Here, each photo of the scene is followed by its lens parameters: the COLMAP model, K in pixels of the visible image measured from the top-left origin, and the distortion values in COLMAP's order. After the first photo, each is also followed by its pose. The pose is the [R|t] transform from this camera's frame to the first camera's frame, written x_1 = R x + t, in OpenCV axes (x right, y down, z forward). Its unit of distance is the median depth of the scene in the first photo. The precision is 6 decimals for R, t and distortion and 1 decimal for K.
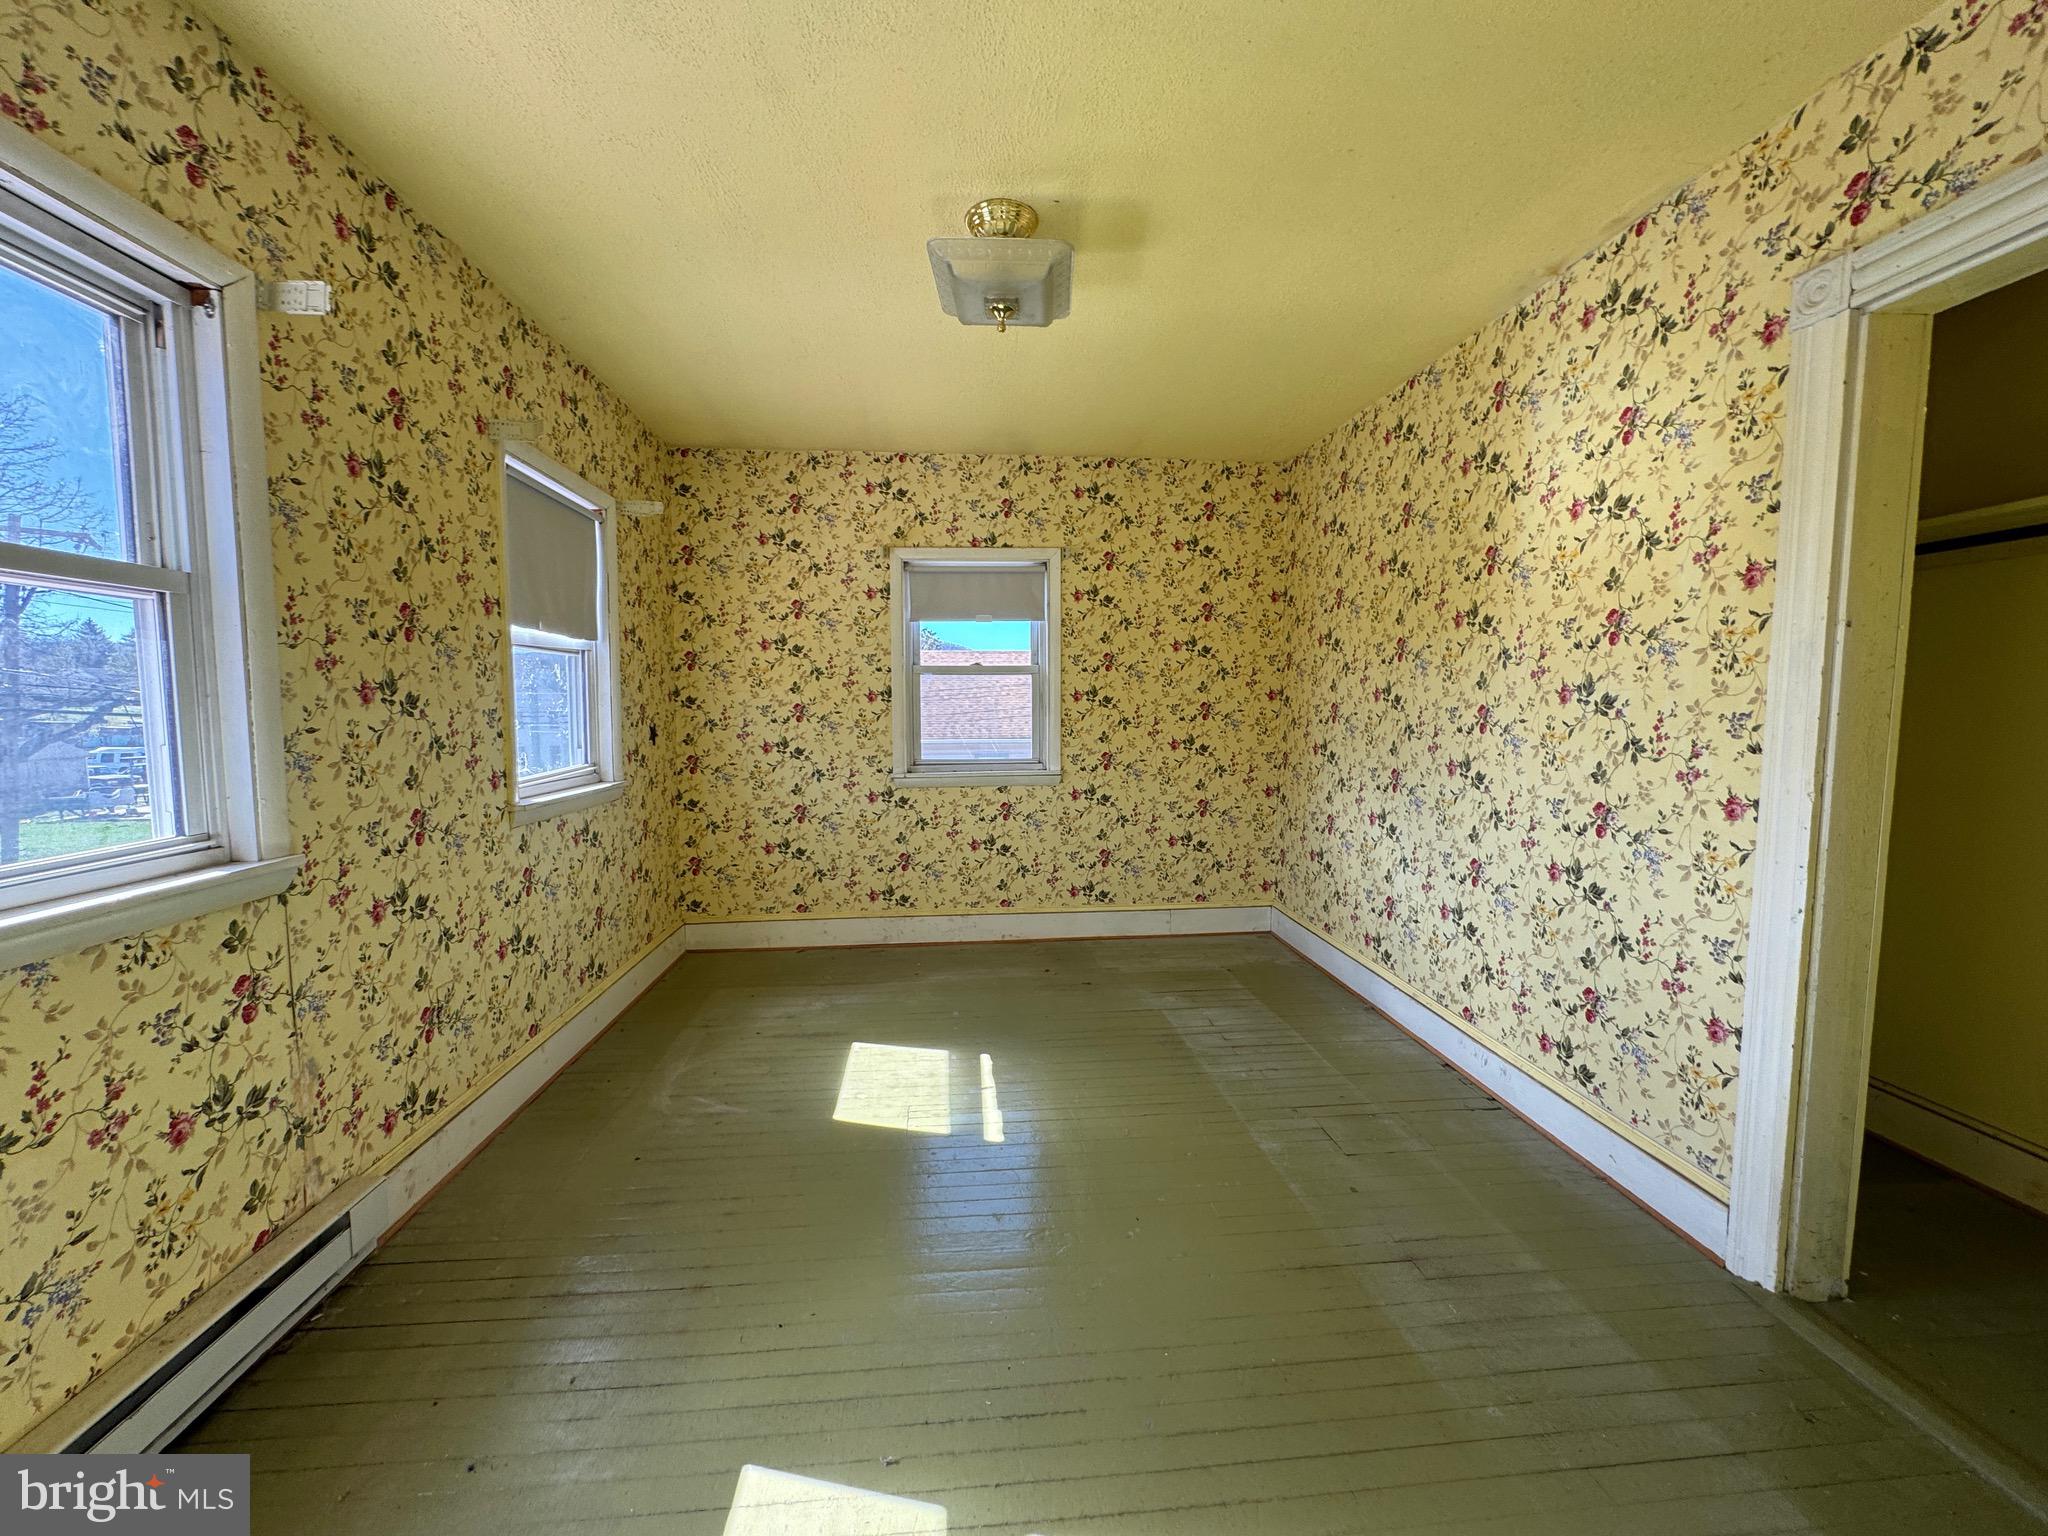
lens RADIAL K [[817.2, 0, 1019.0], [0, 817.2, 761.8], [0, 0, 1]] dist [0.000178, -0.000358]
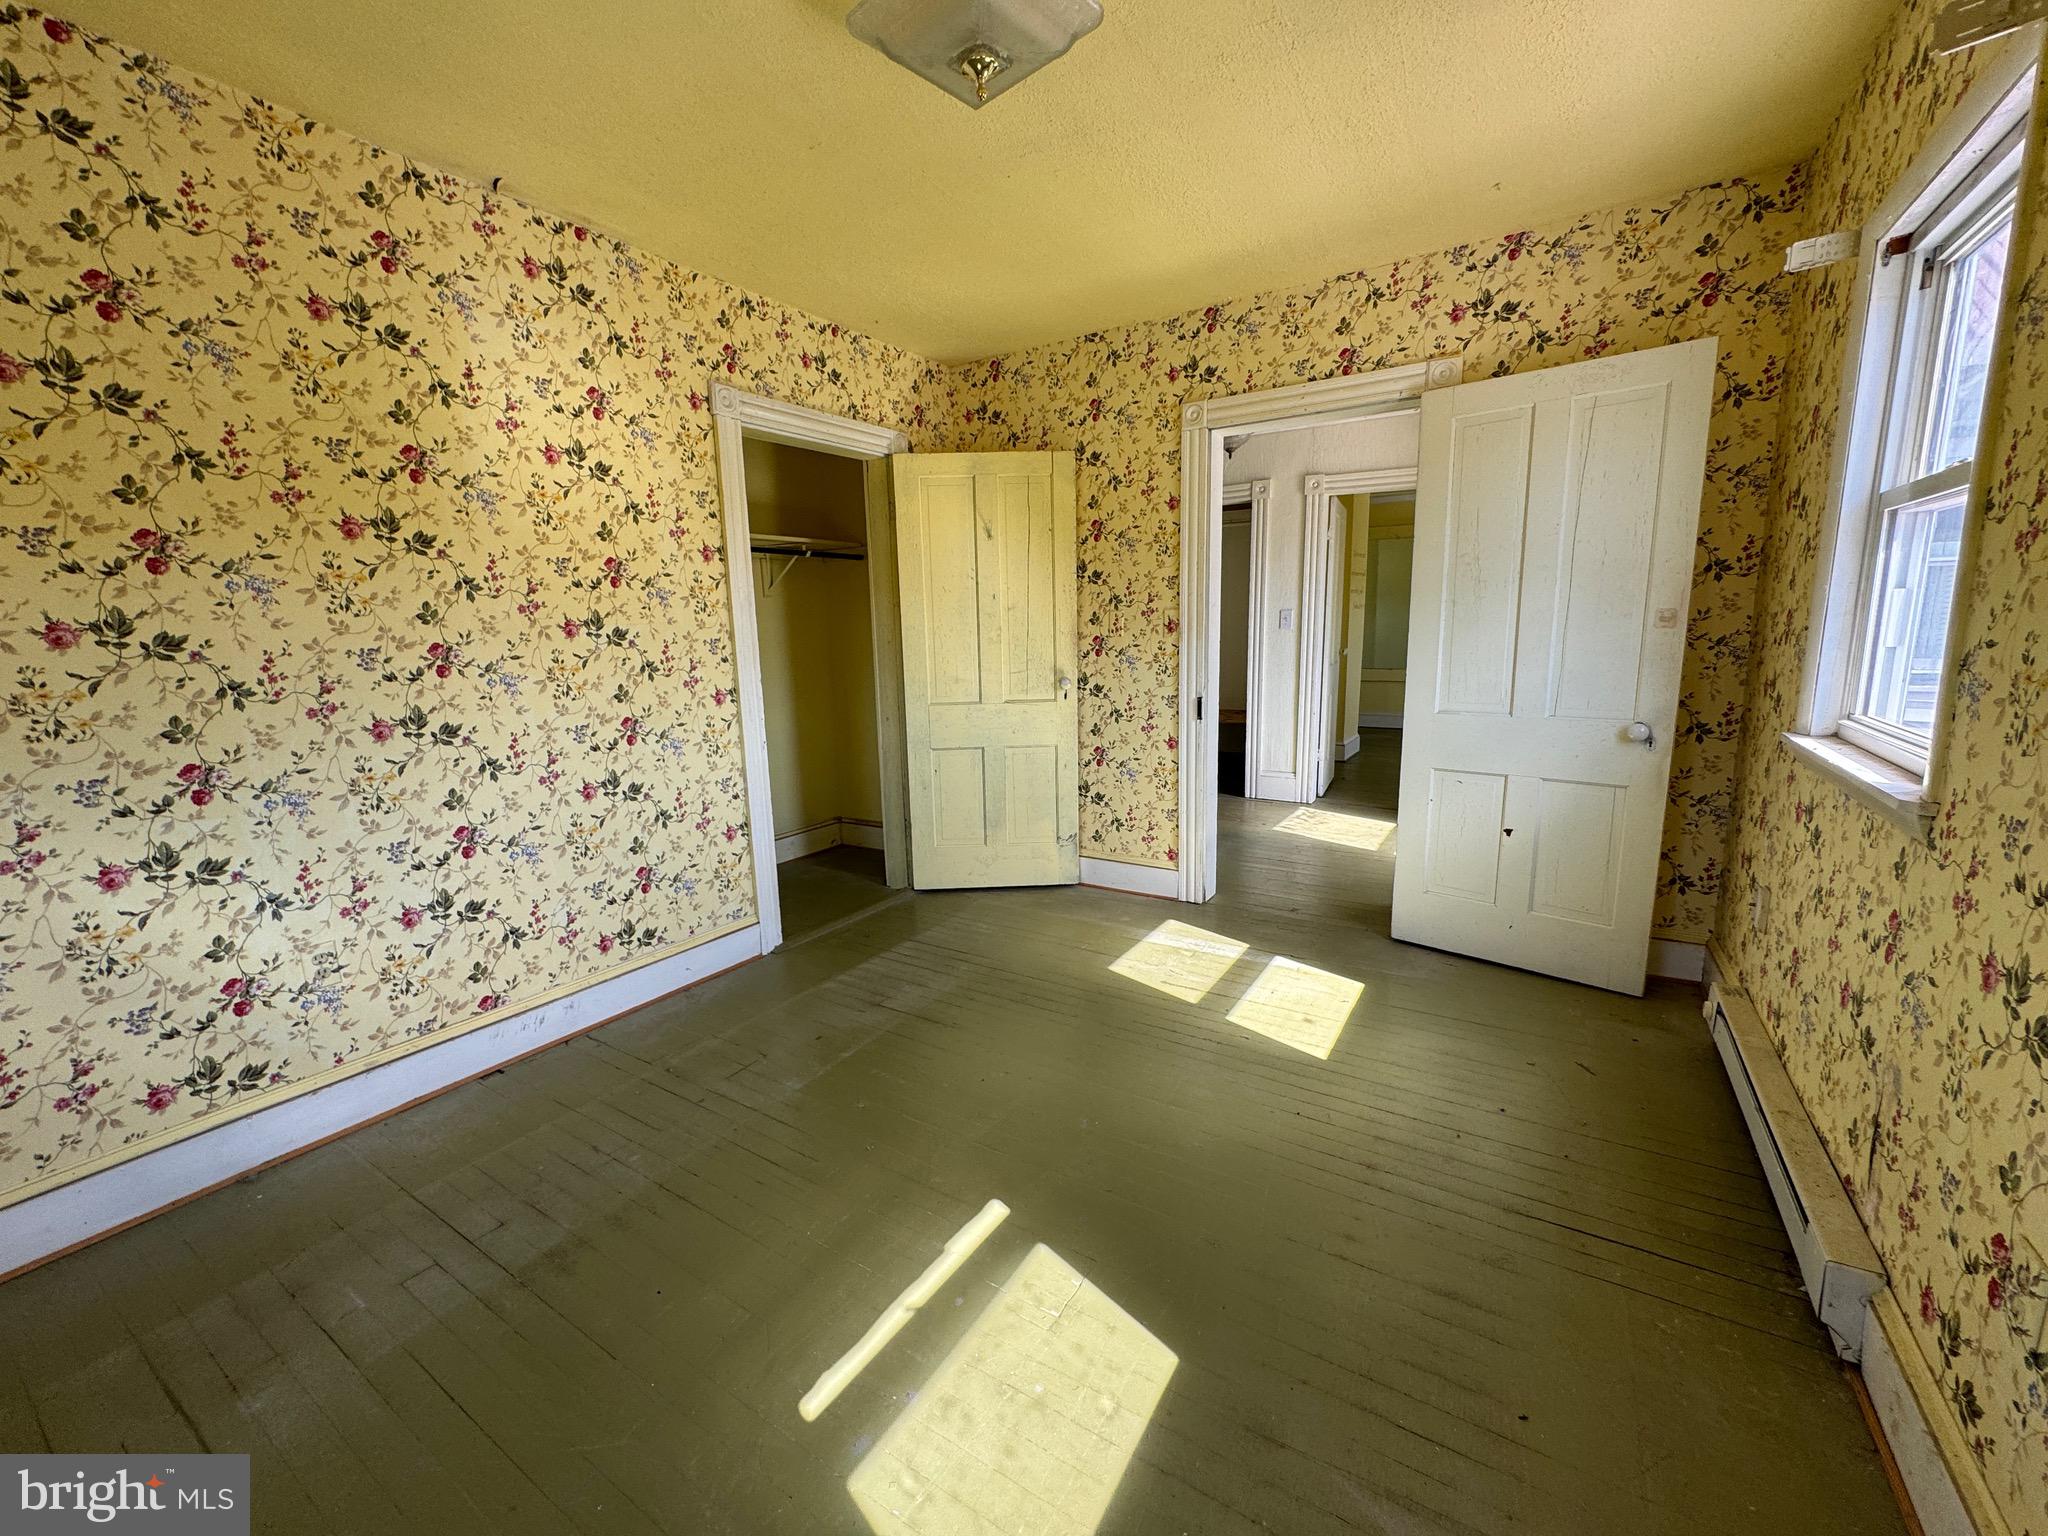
lens RADIAL K [[817.2, 0, 1021.0], [0, 817.2, 773.6], [0, 0, 1]] dist [0.000178, -0.000358]
pose [[-0.793615, -0.084780, 0.602485, -0.271151], [0.073969, 0.969454, 0.233854, -0.059775], [-0.603907, 0.230156, -0.763102, 0.855610]]
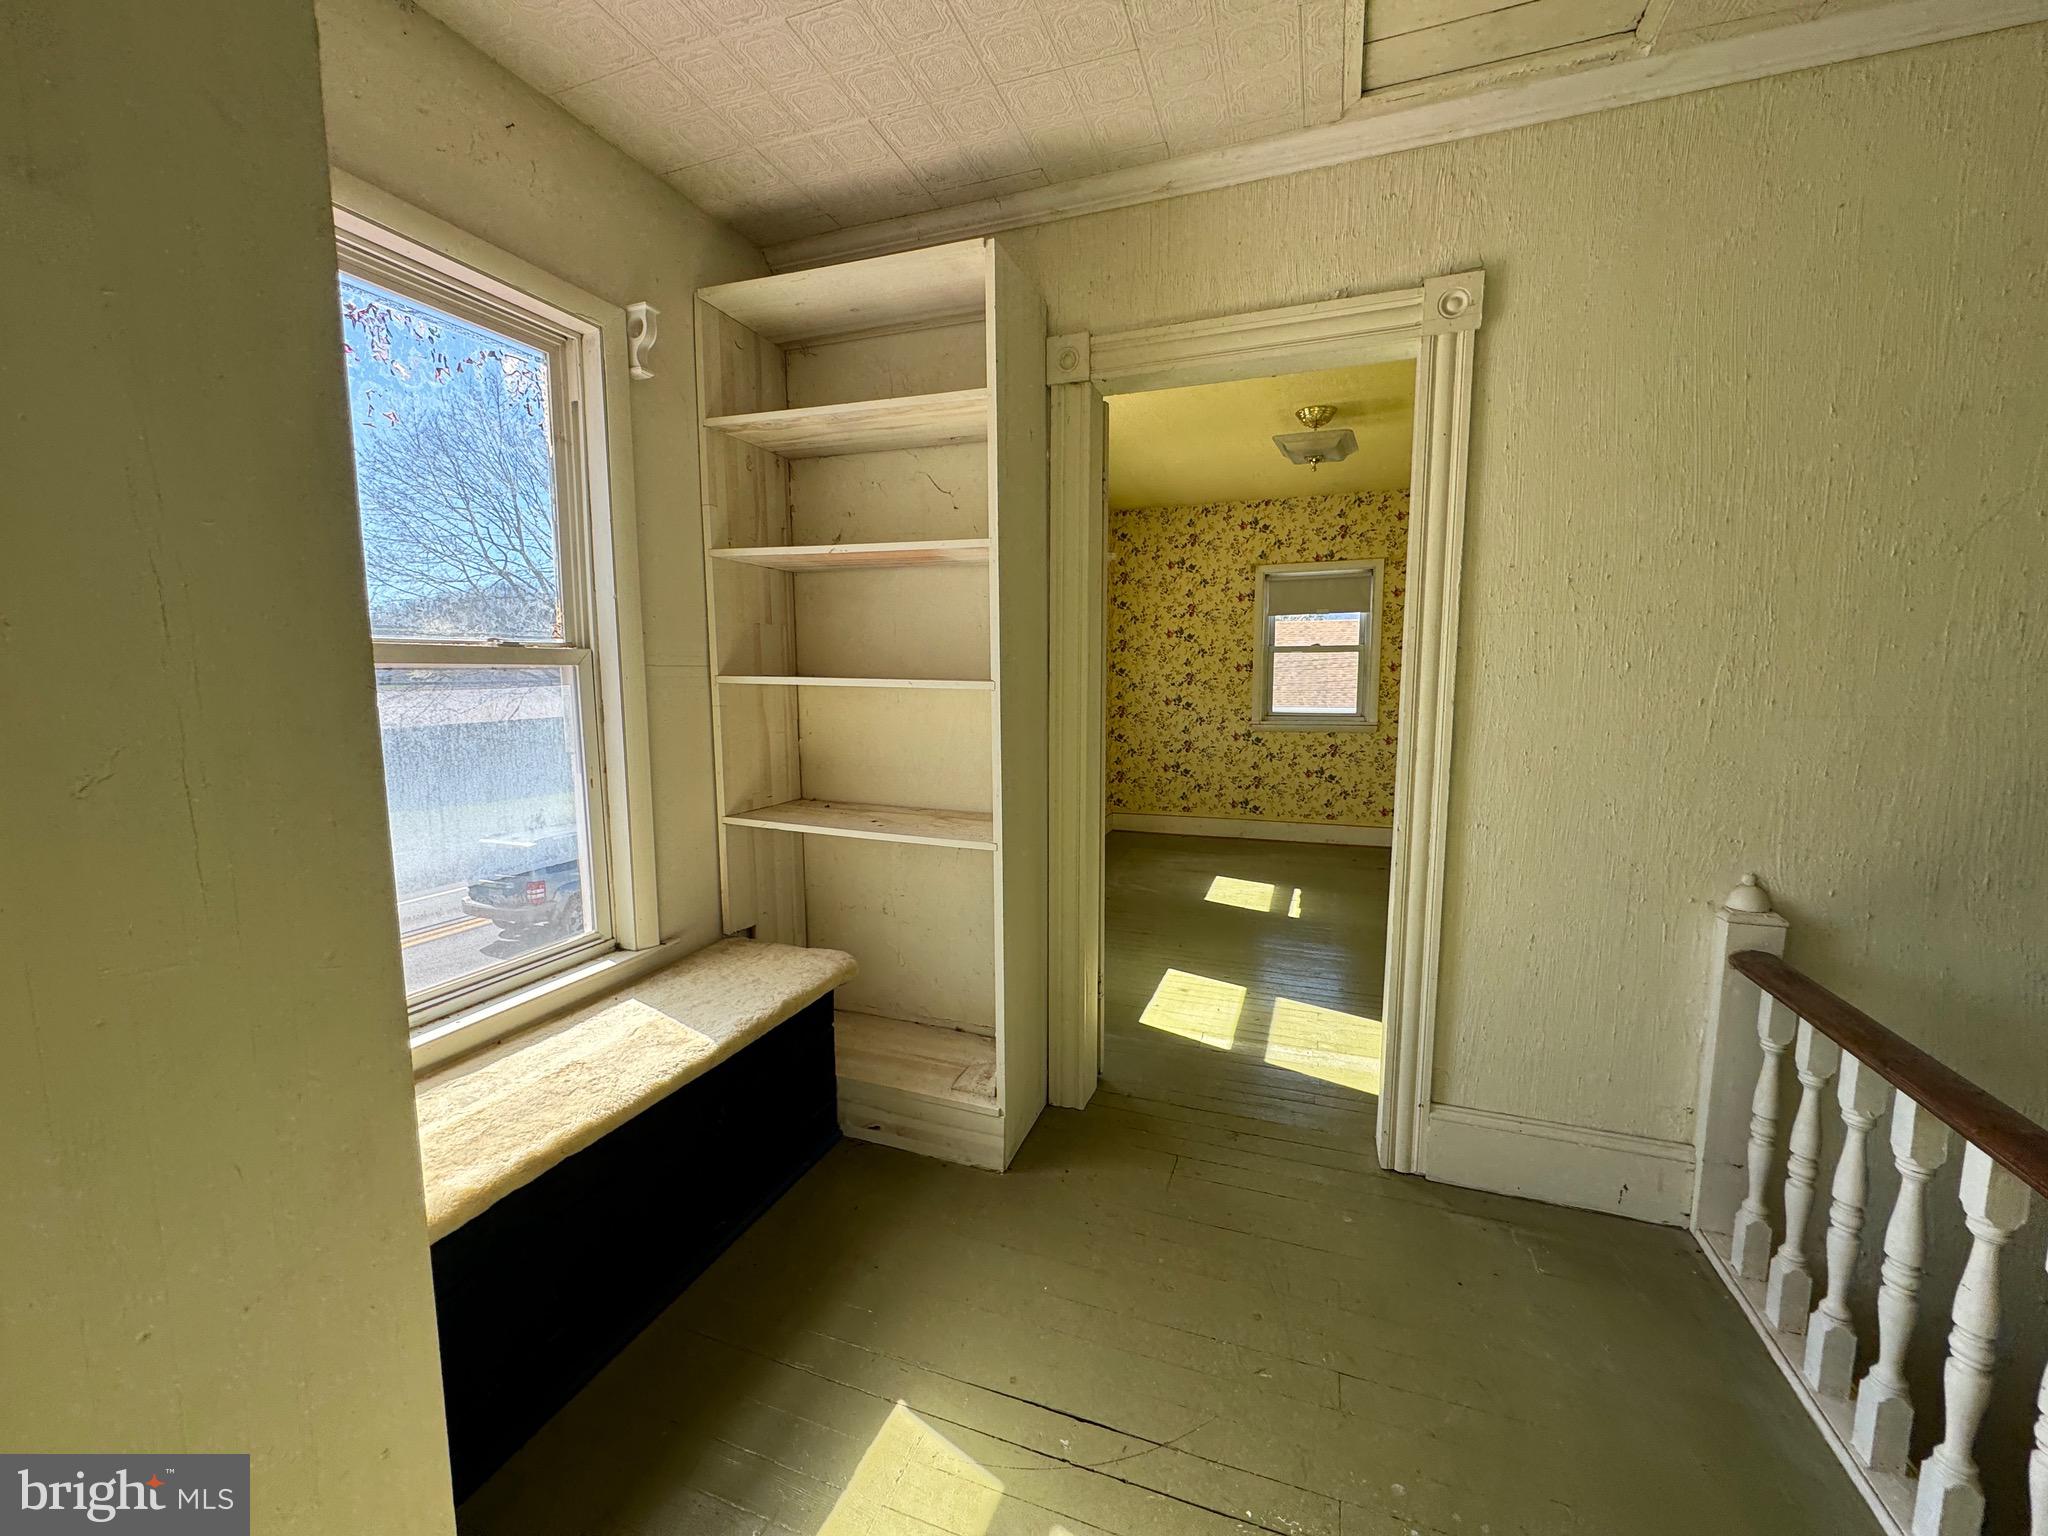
lens RADIAL K [[817.2, 0, 1022.2], [0, 817.2, 765.3], [0, 0, 1]] dist [0.000178, -0.000358]
pose [[0.902294, 0.048653, -0.428367, 0.107425], [-0.030808, 0.998348, 0.048498, 0.035702], [0.430019, -0.030562, 0.902302, -0.504786]]
